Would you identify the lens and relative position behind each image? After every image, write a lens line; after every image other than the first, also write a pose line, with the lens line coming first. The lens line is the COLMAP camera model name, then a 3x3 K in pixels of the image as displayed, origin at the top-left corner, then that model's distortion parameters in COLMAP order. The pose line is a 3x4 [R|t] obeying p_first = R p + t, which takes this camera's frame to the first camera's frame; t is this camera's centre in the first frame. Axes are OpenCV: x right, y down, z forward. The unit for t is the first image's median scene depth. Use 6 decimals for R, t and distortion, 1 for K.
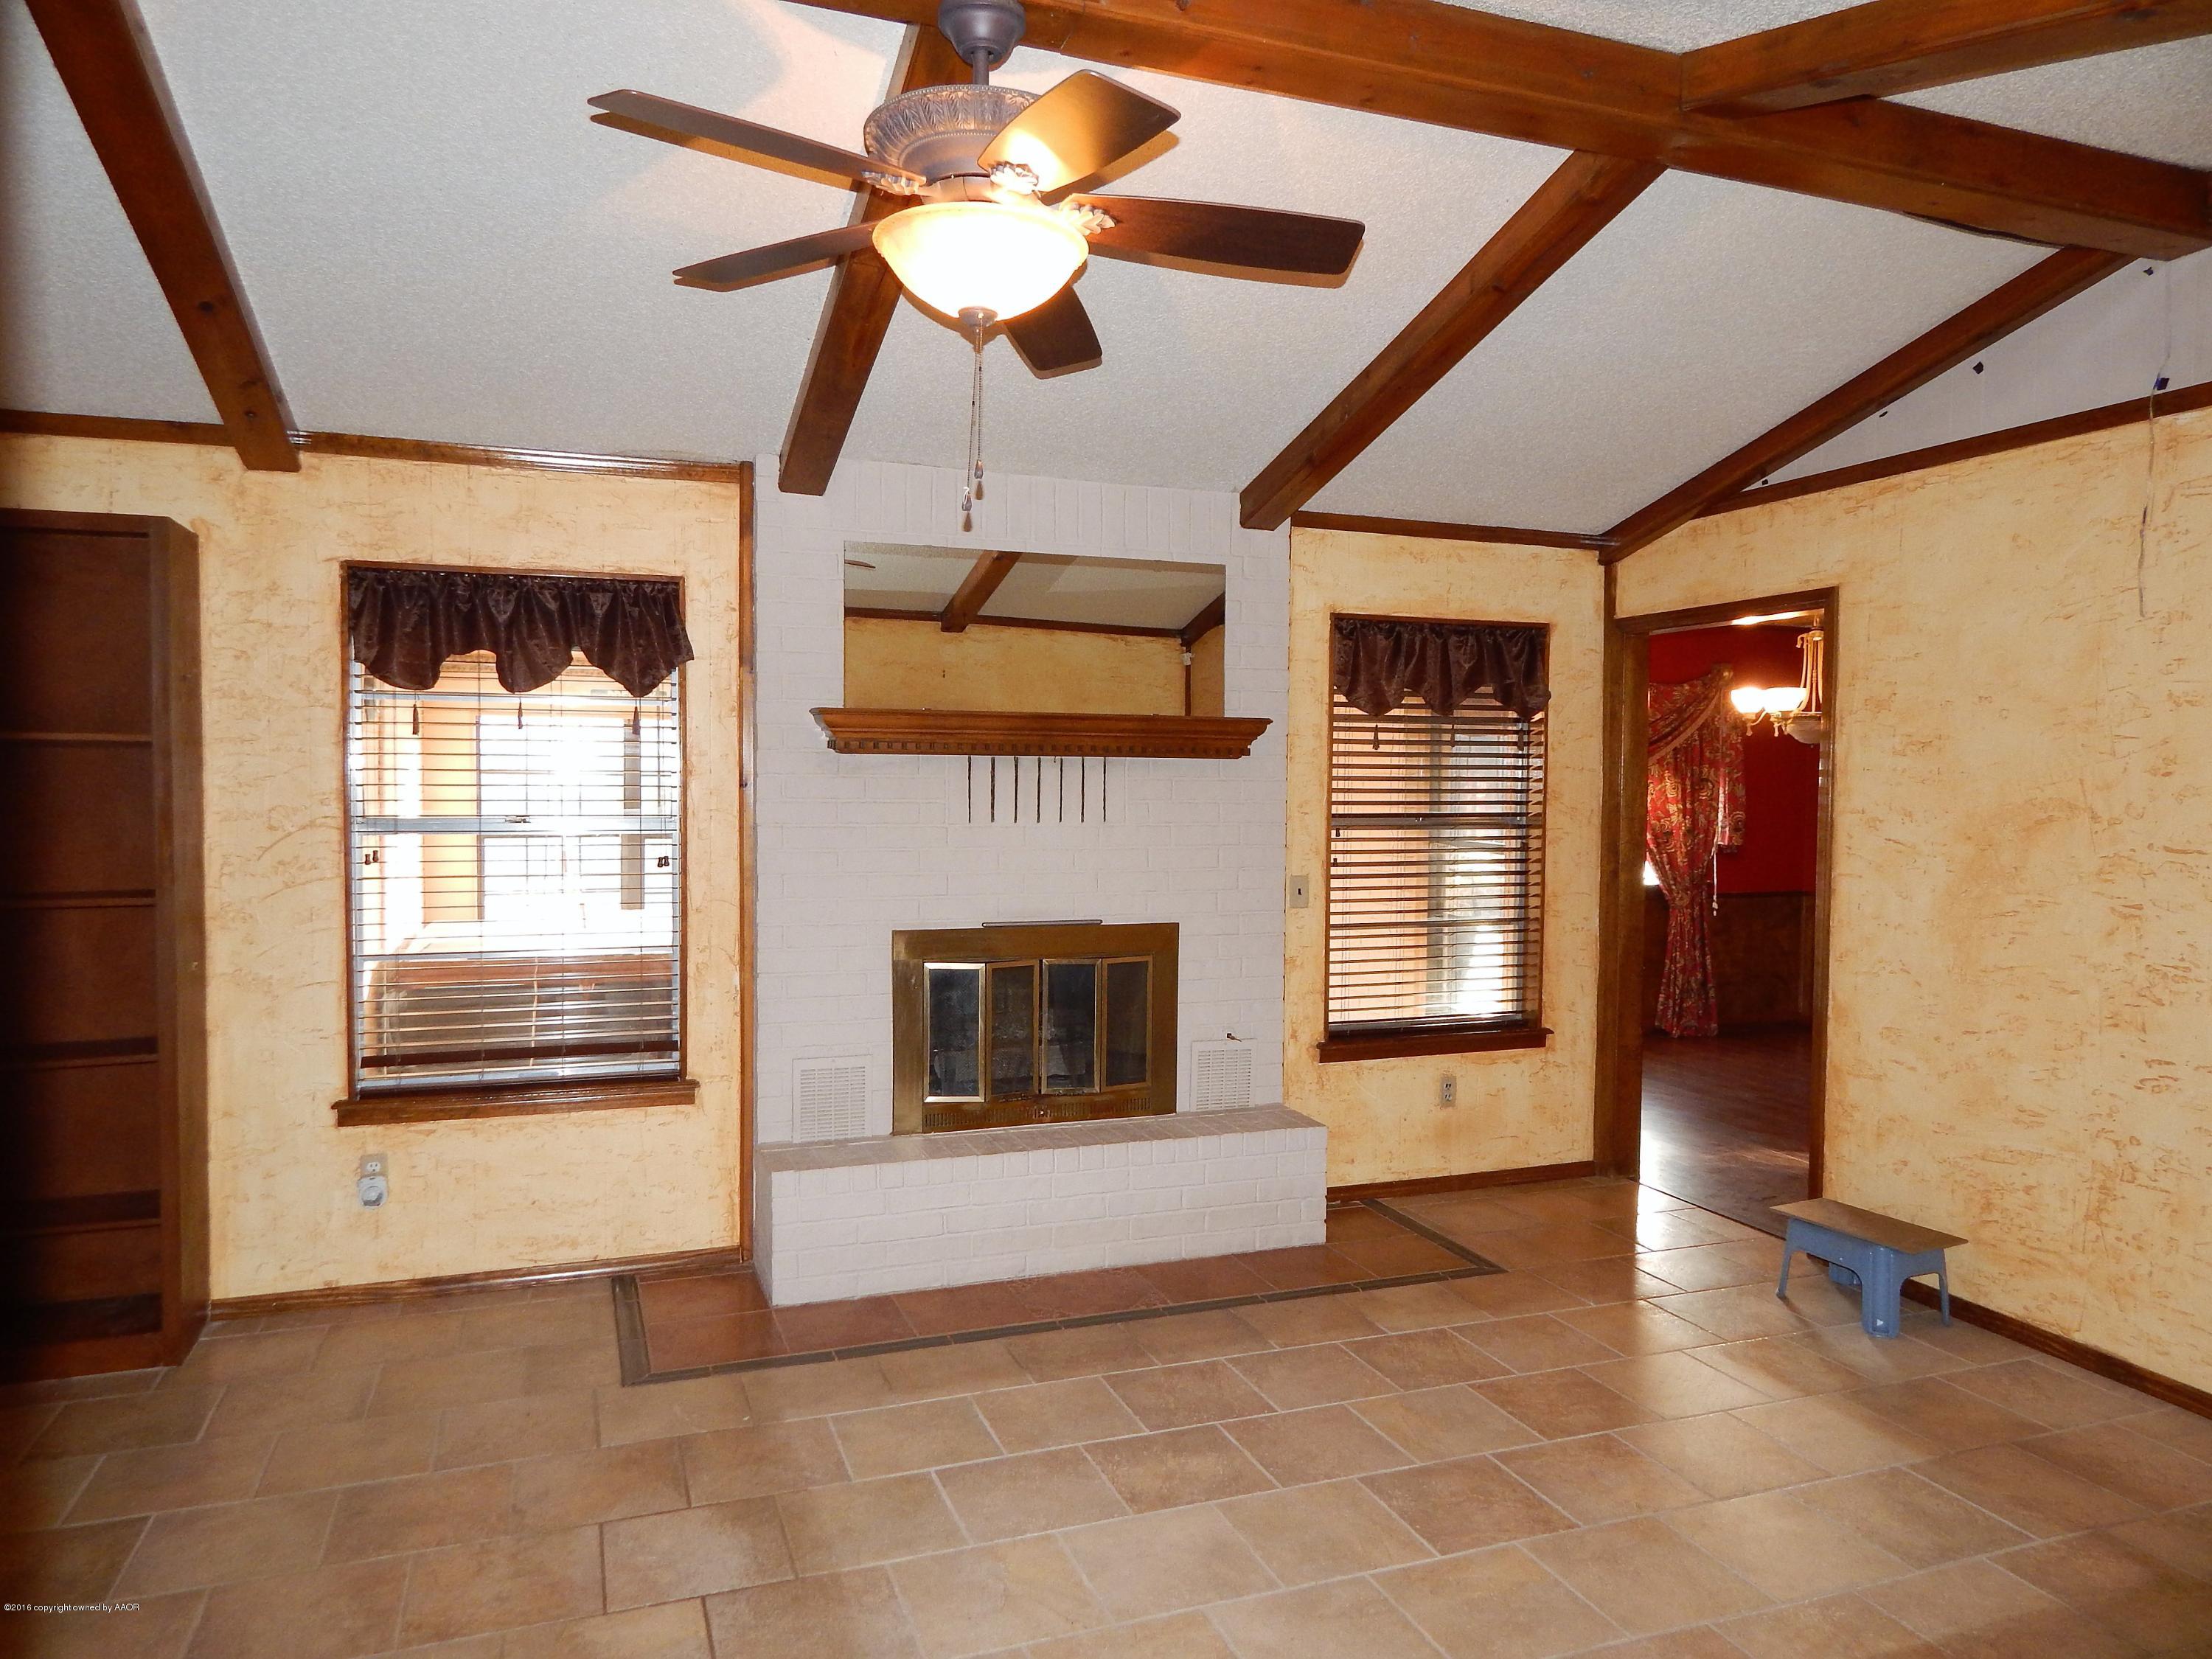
lens RADIAL K [[1465.3, 0, 1102.9], [0, 1465.3, 823.6], [0, 0, 1]] dist [-0.003232, -0.003087]
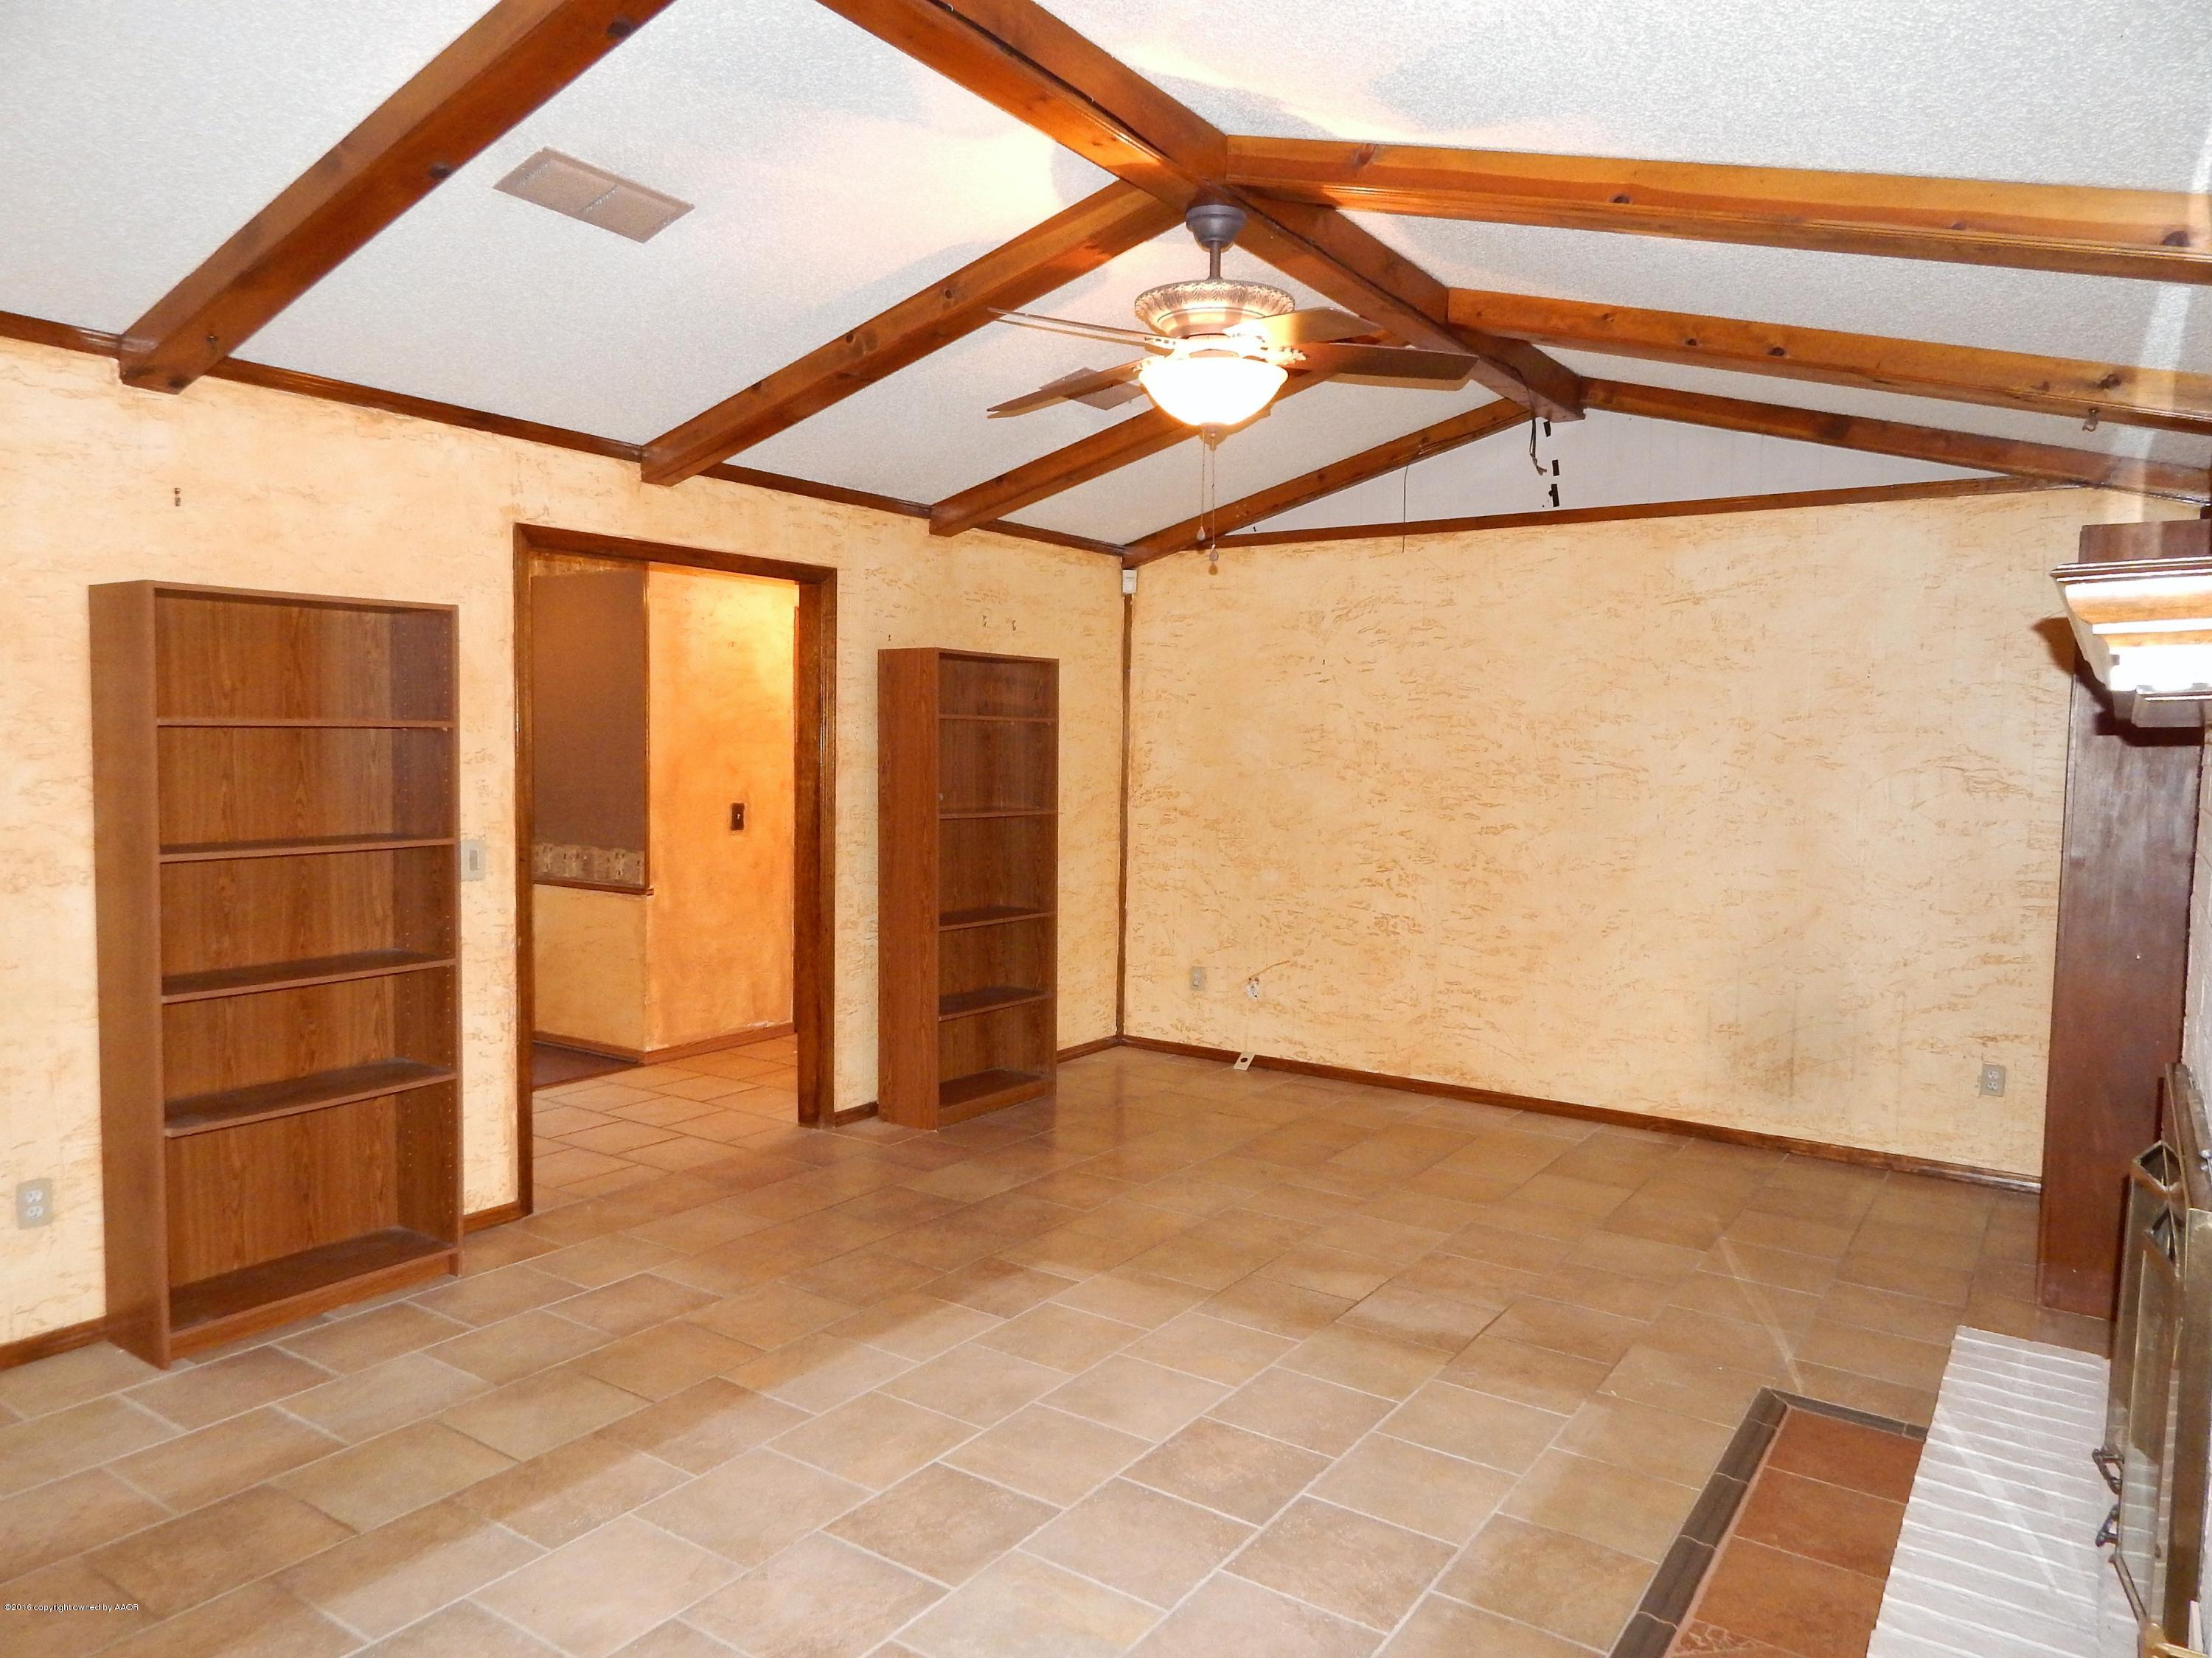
lens RADIAL K [[1465.2, 0, 1104.6], [0, 1465.2, 832.7], [0, 0, 1]] dist [-0.003232, -0.003087]
pose [[-0.811936, 0.008172, -0.583690, 0.700644], [-0.053007, 0.994739, 0.087663, -0.052660], [0.581335, 0.102117, -0.807231, 1.760382]]
